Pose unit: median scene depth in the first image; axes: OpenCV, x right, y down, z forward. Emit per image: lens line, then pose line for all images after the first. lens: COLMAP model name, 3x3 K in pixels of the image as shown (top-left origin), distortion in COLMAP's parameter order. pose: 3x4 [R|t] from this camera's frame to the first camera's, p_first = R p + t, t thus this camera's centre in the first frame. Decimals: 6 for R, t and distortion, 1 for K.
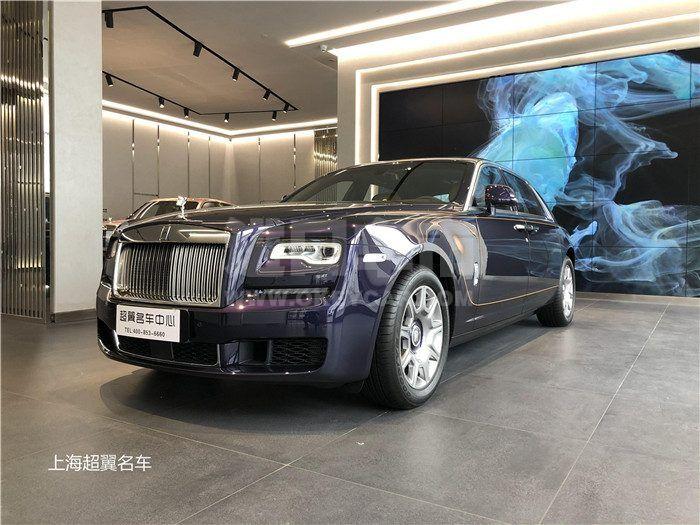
lens RADIAL K [[577.3, 0, 350.0], [0, 577.3, 262.5], [0, 0, 1]] dist [0.001098, 0.000854]
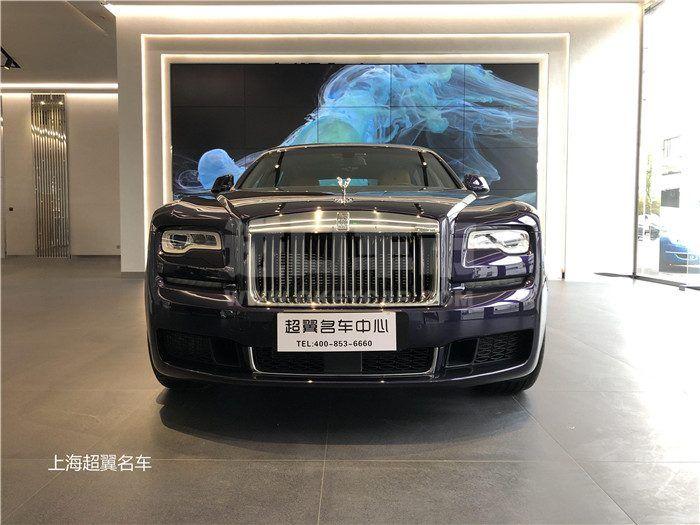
lens RADIAL K [[579.5, 0, 349.8], [0, 579.5, 247.9], [0, 0, 1]] dist [0.003639, 0.001307]
pose [[0.856135, -0.026090, 0.516092, -0.732141], [0.024694, 0.999649, 0.009569, -0.019438], [-0.516161, 0.004552, 0.856479, 0.289118]]
